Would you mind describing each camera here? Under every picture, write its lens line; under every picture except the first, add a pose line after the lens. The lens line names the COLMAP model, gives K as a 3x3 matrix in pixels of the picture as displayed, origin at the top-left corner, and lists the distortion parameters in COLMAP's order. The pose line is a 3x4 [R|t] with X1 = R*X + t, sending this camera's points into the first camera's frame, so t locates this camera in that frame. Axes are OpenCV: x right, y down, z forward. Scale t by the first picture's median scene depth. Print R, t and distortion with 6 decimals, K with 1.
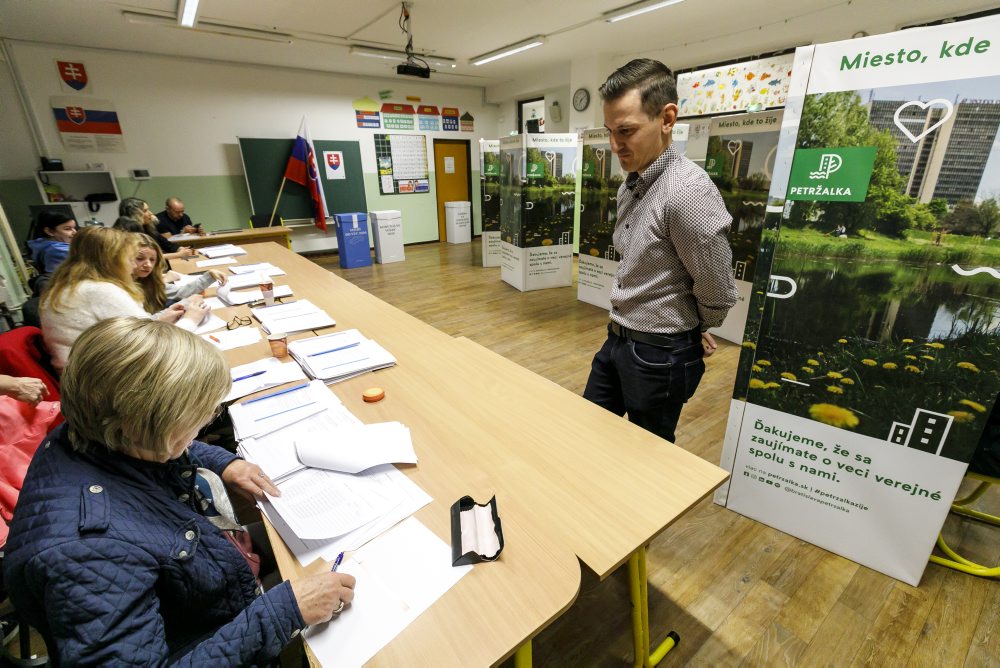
lens RADIAL K [[451.9, 0, 506.4], [0, 451.9, 333.5], [0, 0, 1]] dist [0.000080, -0.000767]
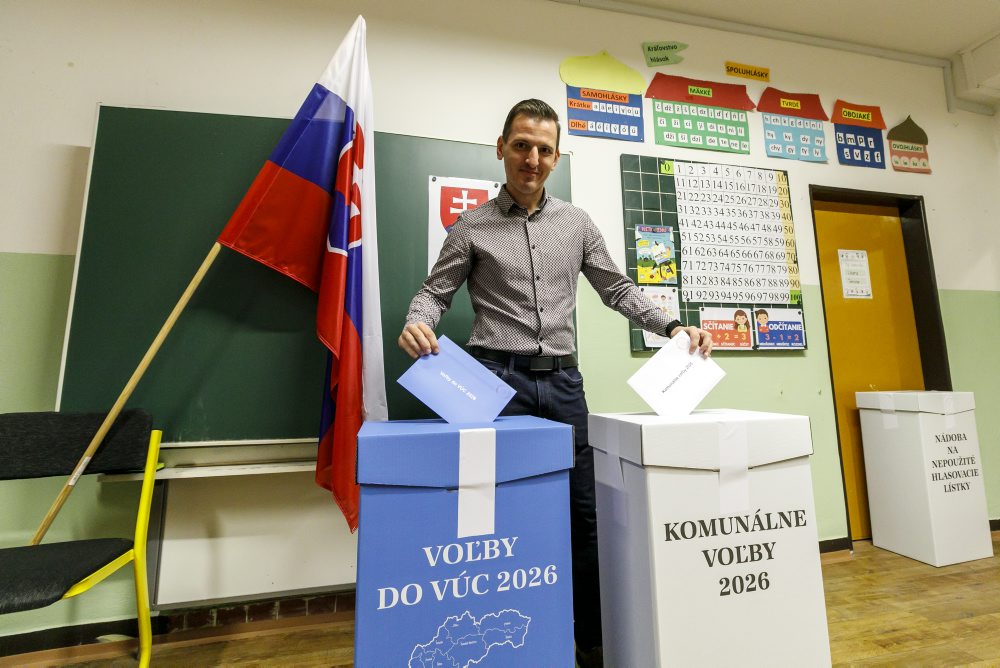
lens RADIAL K [[451.9, 0, 504.7], [0, 451.9, 331.4], [0, 0, 1]] dist [0.000080, -0.000767]
pose [[0.906385, -0.051583, -0.419291, -0.233734], [-0.139577, 0.900214, -0.412473, -0.199705], [0.398728, 0.432382, 0.808740, 0.748399]]
